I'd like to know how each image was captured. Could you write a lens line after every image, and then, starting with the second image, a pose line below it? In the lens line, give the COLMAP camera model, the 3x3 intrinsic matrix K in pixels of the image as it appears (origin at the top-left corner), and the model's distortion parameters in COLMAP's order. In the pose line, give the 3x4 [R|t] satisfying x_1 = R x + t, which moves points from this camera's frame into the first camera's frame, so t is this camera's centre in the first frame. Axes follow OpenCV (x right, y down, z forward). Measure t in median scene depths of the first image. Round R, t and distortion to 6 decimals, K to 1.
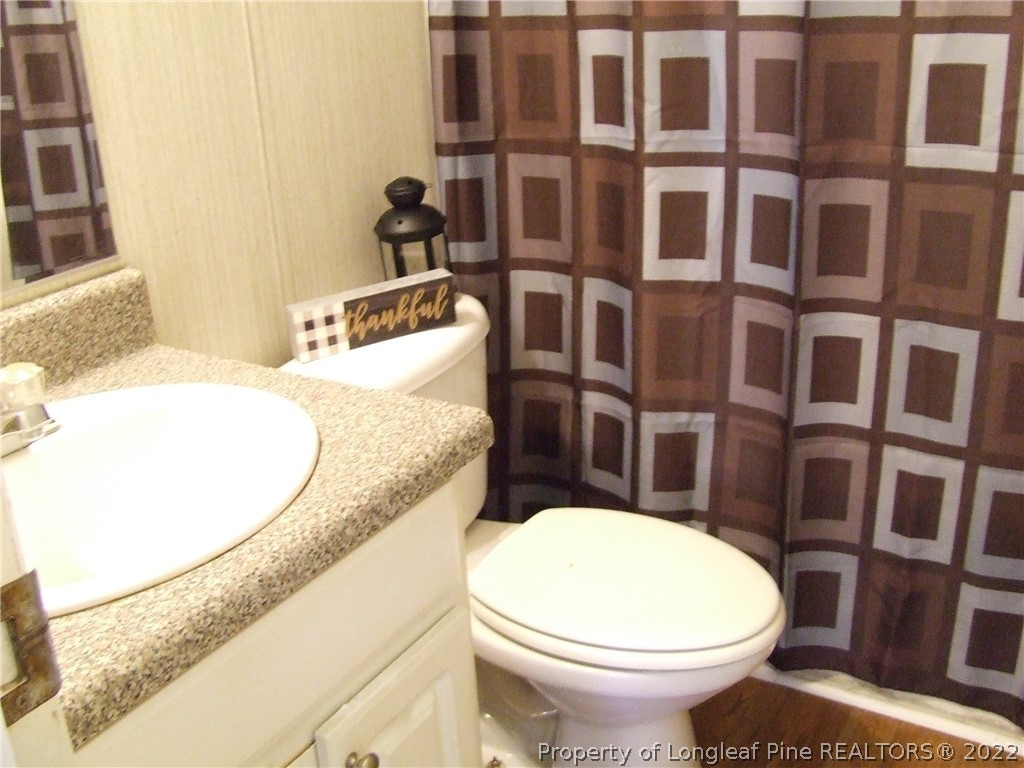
lens RADIAL K [[1129.1, 0, 526.6], [0, 1129.1, 380.7], [0, 0, 1]] dist [-0.099034, 0.159475]
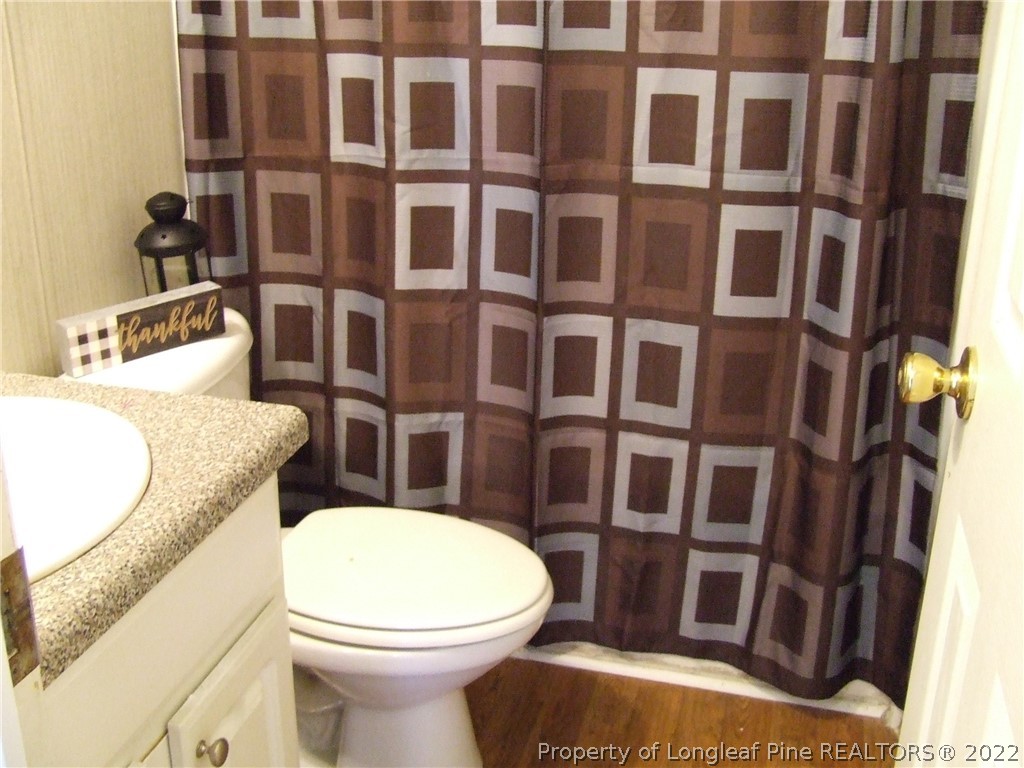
lens RADIAL K [[1129.1, 0, 526.6], [0, 1129.1, 380.7], [0, 0, 1]] dist [-0.099034, 0.159475]
pose [[0.955737, -0.041539, 0.291276, -0.097565], [0.047242, 0.998804, -0.012569, 0.016771], [-0.290406, 0.025773, 0.956556, -0.053884]]
